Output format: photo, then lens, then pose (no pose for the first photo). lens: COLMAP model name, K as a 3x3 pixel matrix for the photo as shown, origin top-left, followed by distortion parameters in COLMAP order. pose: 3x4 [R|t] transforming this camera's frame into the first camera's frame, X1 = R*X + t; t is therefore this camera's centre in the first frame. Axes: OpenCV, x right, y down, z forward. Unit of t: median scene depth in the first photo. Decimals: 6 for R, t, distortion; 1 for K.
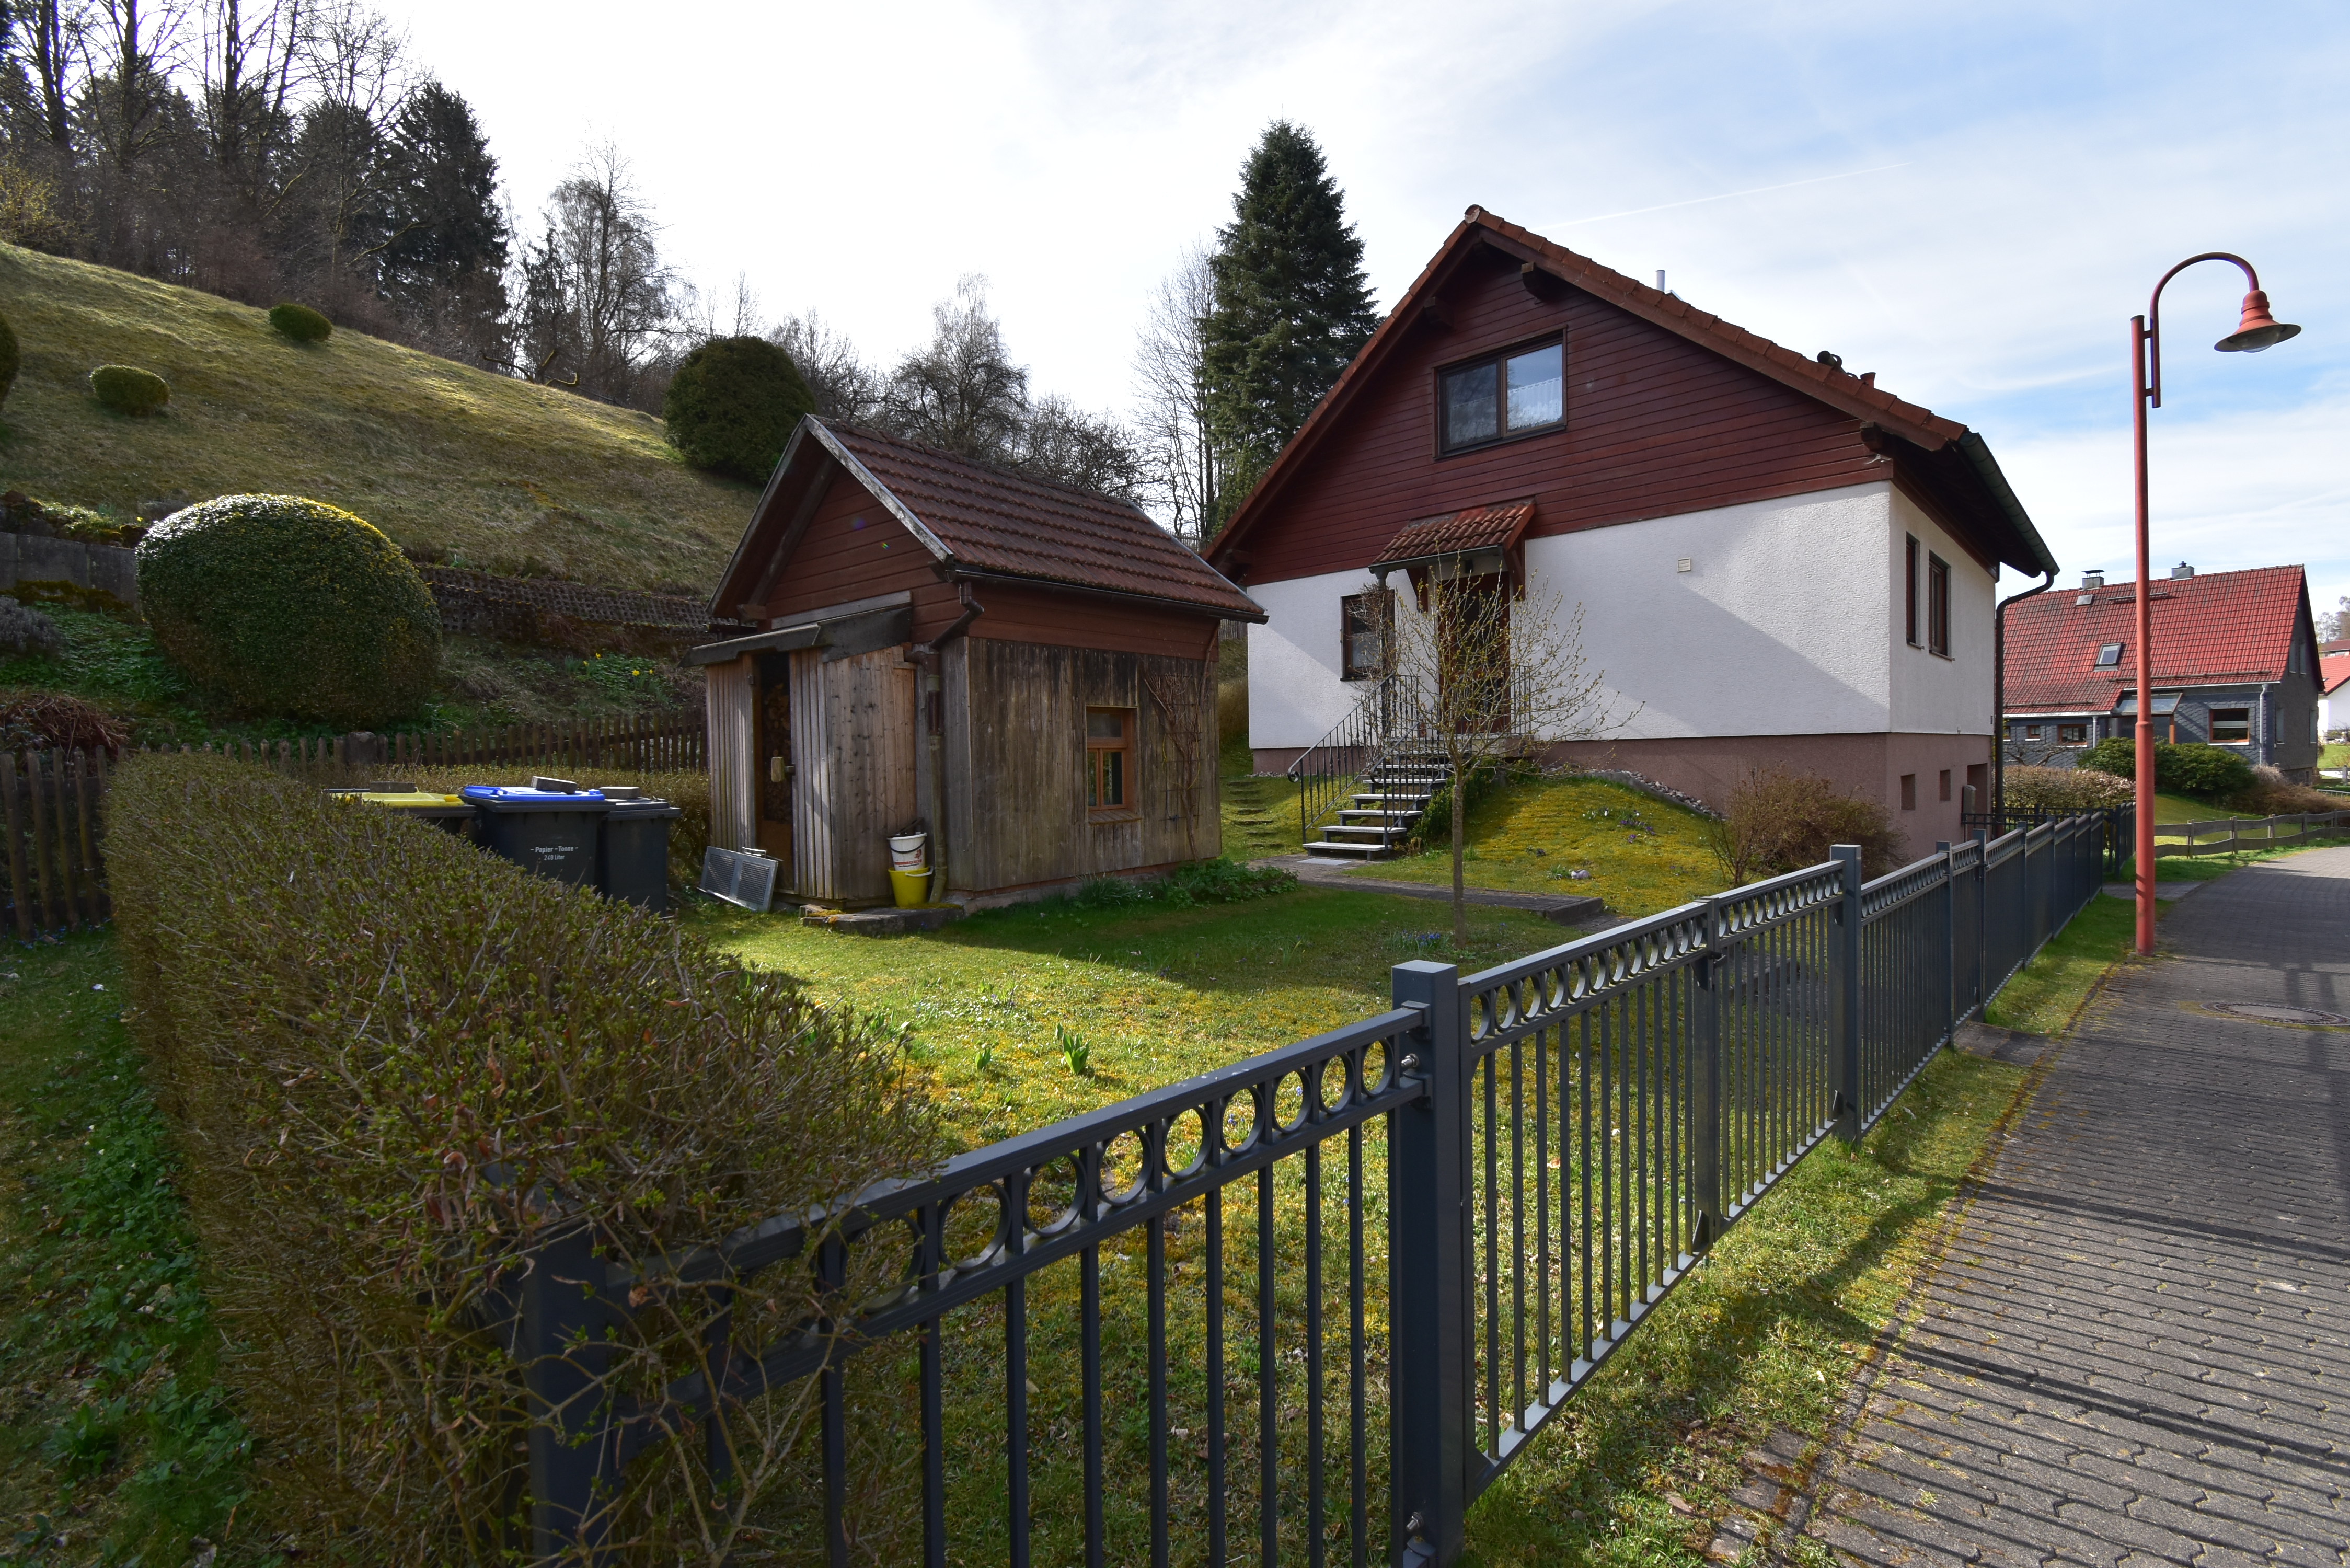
lens RADIAL K [[1040.4, 0, 1187.6], [0, 1040.4, 792.6], [0, 0, 1]] dist [0.023194, -0.026709]
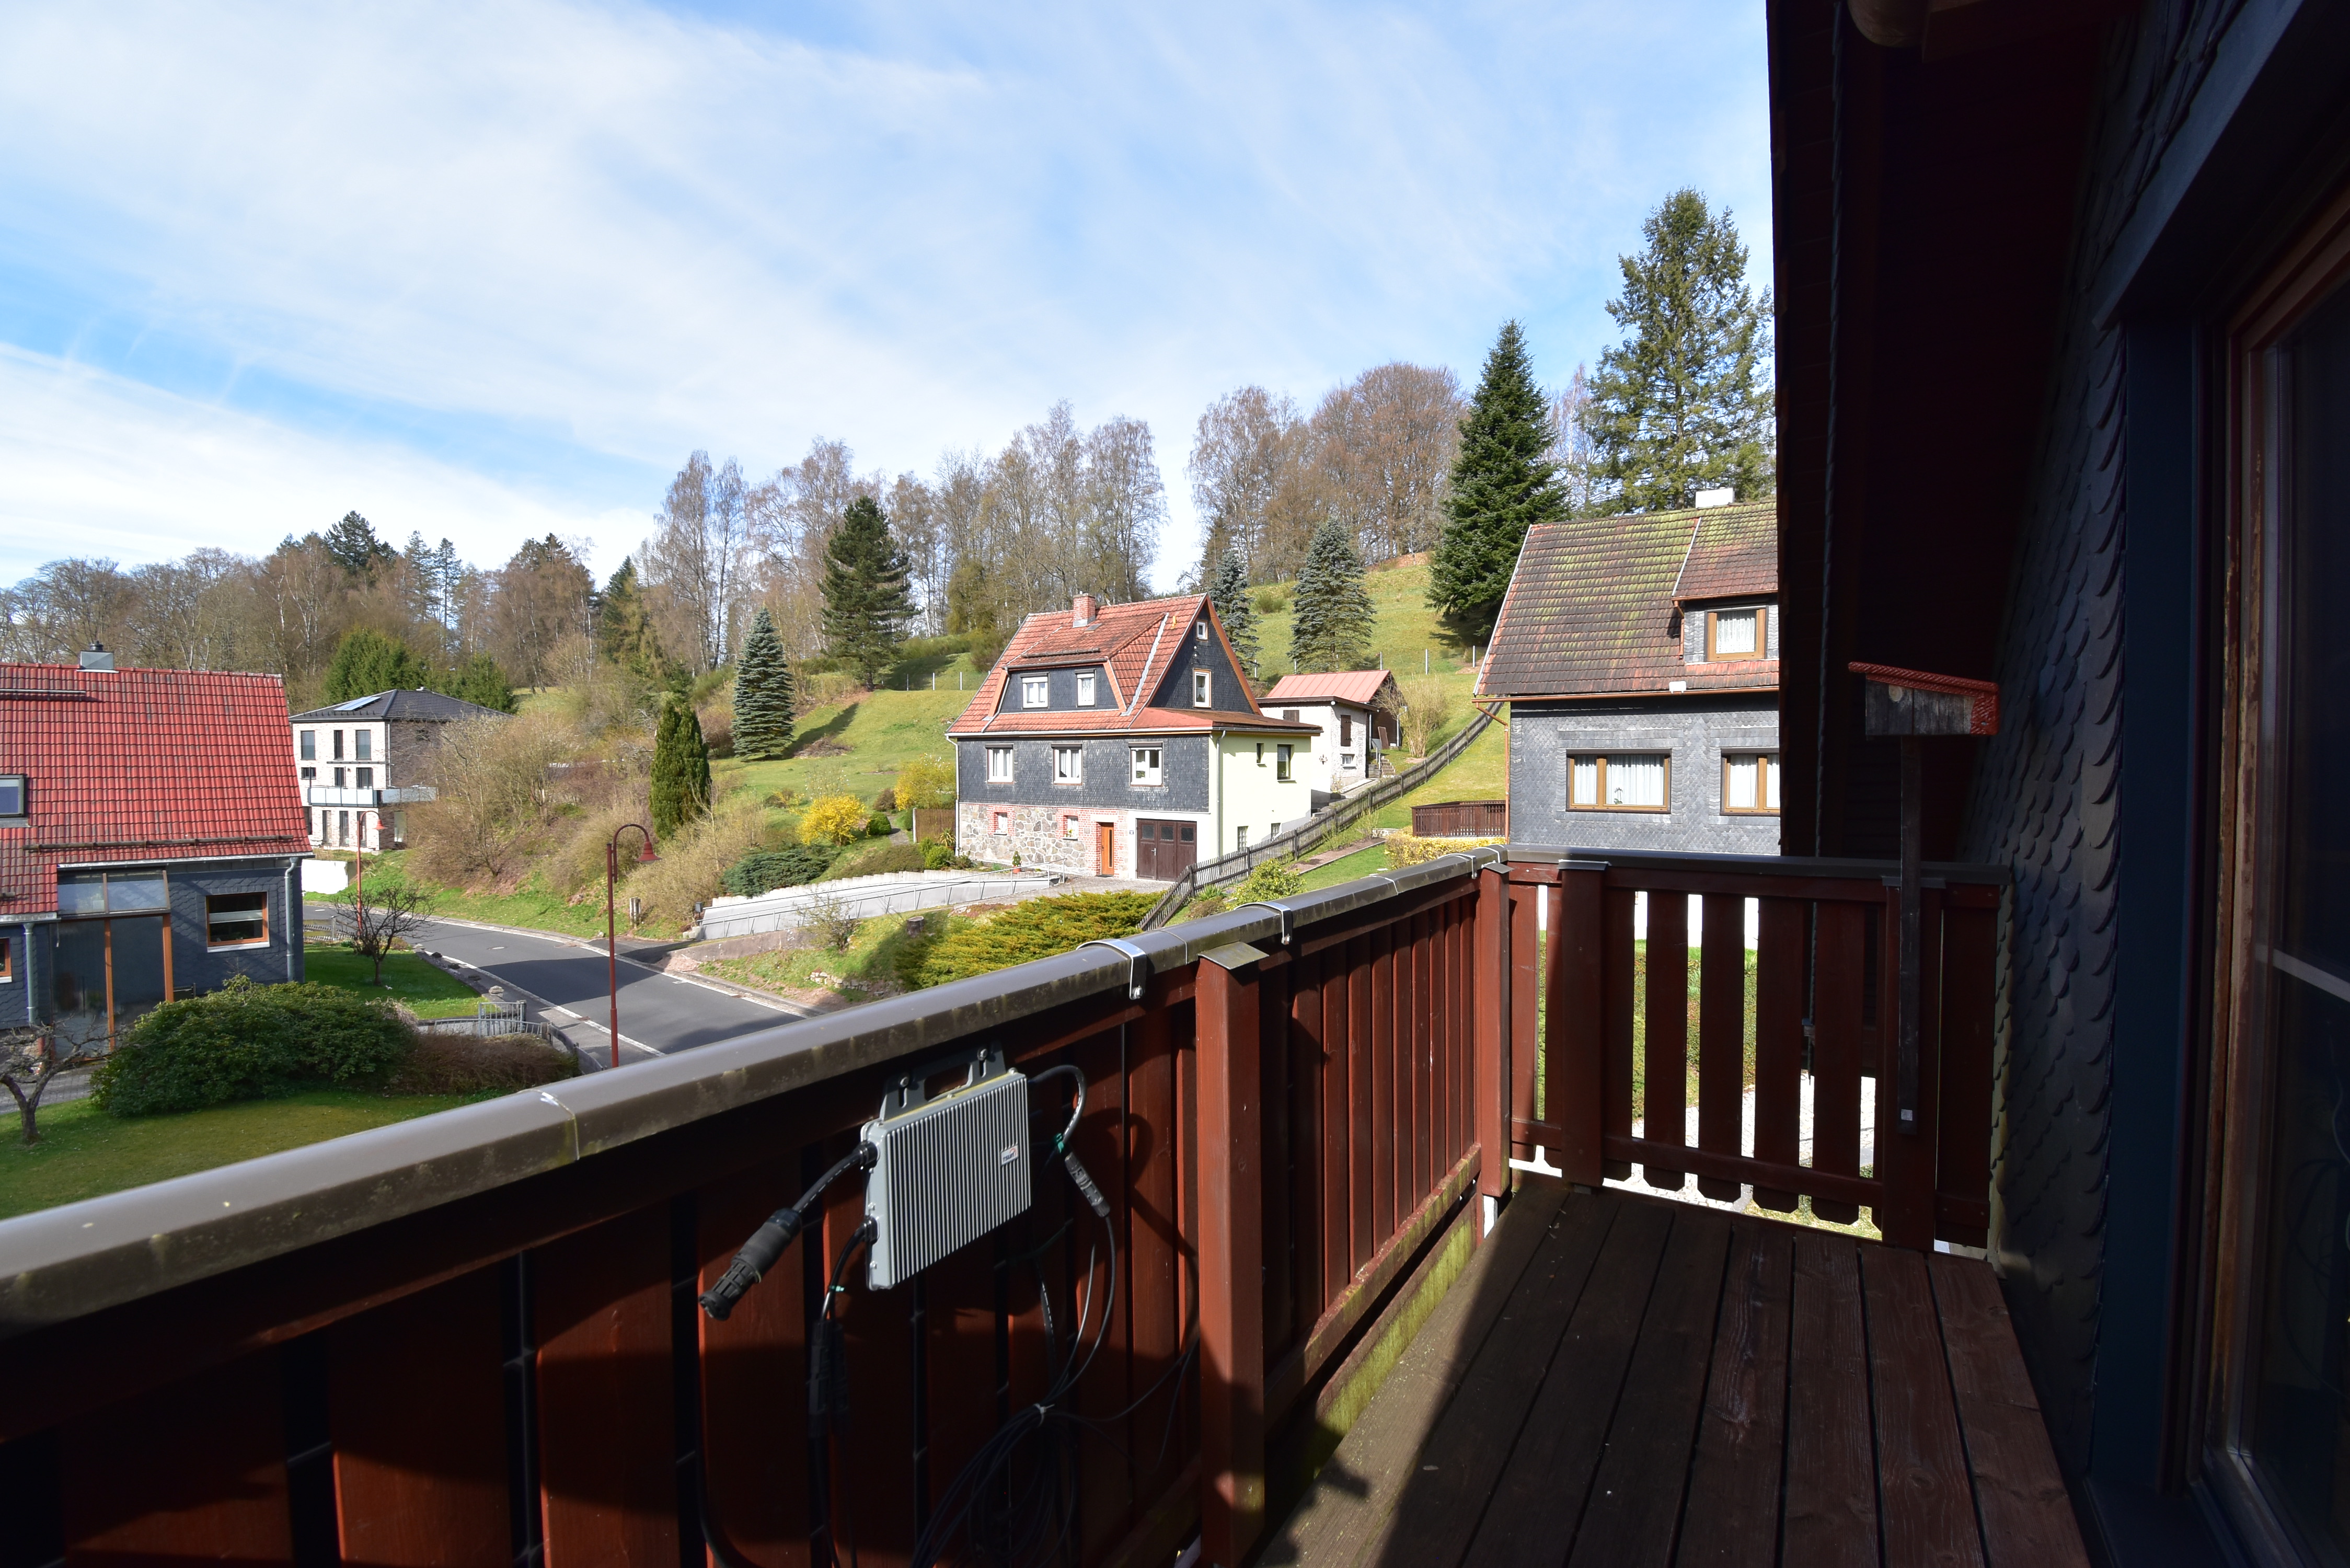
lens RADIAL K [[1040.4, 0, 1187.6], [0, 1040.4, 792.6], [0, 0, 1]] dist [0.023194, -0.026709]
pose [[-0.208062, -0.008157, 0.978082, 0.653017], [0.036062, 0.999221, 0.016004, -0.371557], [-0.977451, 0.038602, -0.207606, 1.512903]]
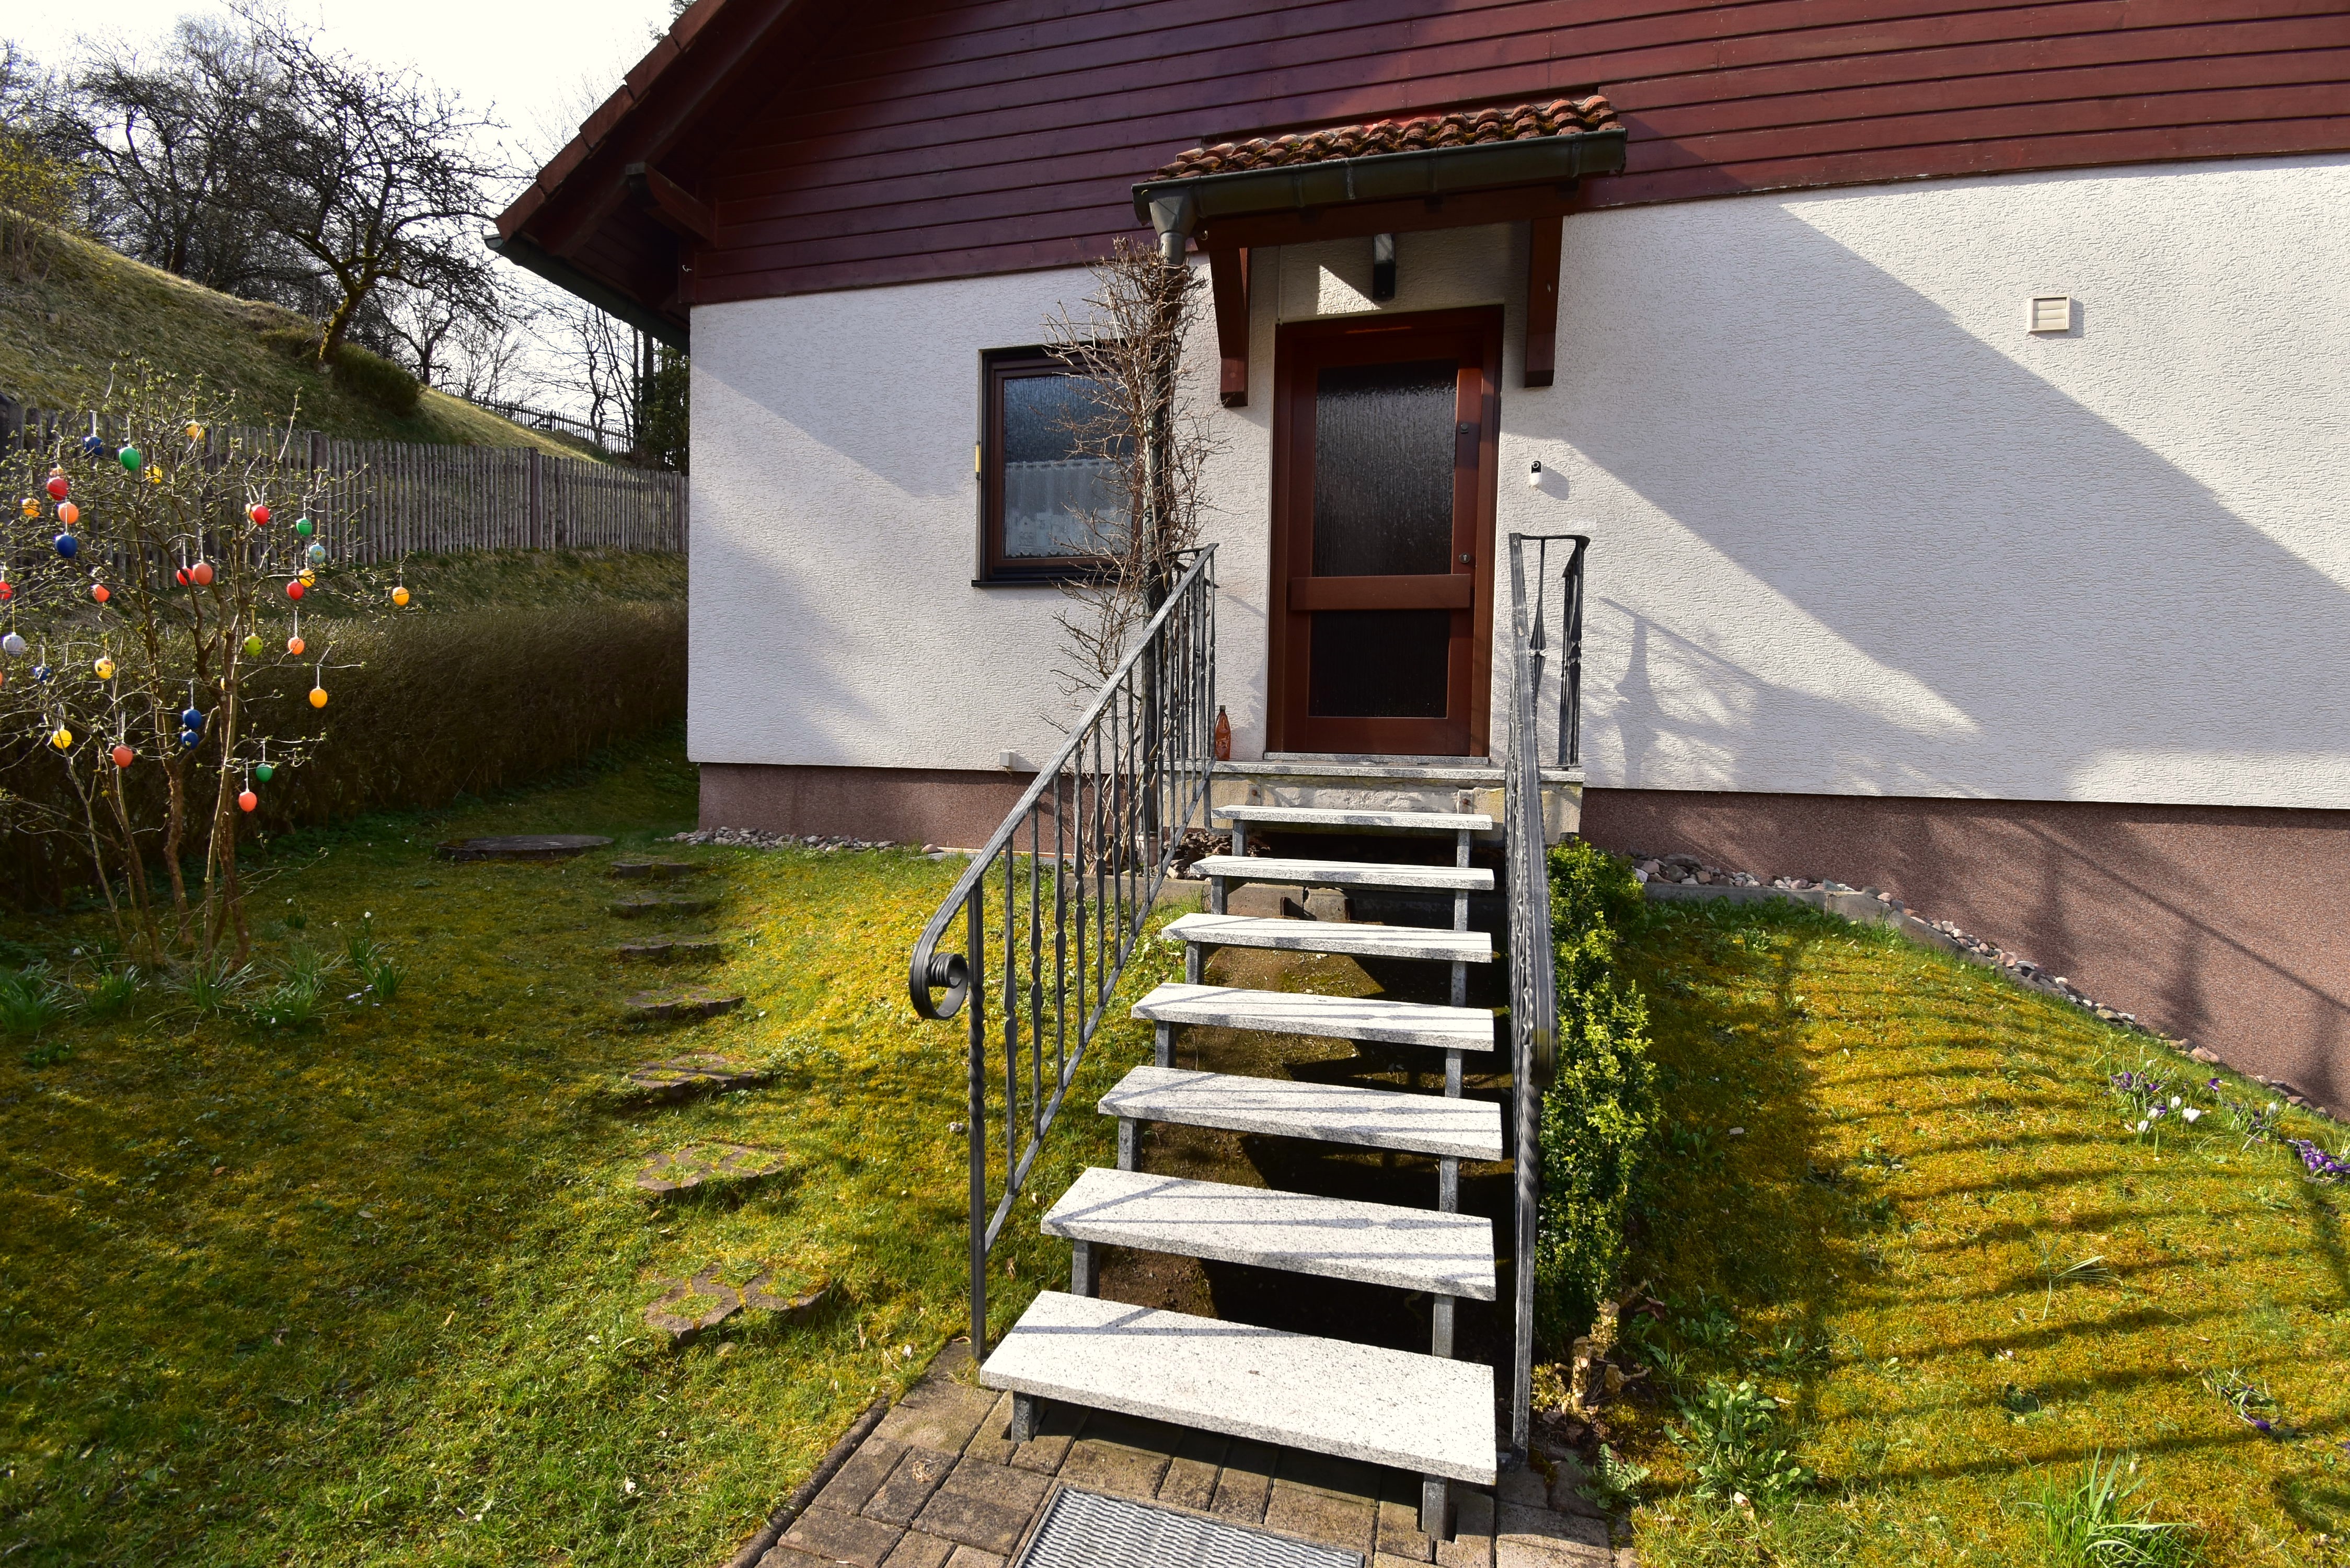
lens RADIAL K [[1040.4, 0, 1187.6], [0, 1040.4, 792.6], [0, 0, 1]] dist [0.023194, -0.026709]
pose [[0.879313, 0.023575, 0.475660, 0.045767], [-0.024474, 0.999691, -0.004305, -0.039414], [-0.475614, -0.007856, 0.879619, 0.692973]]
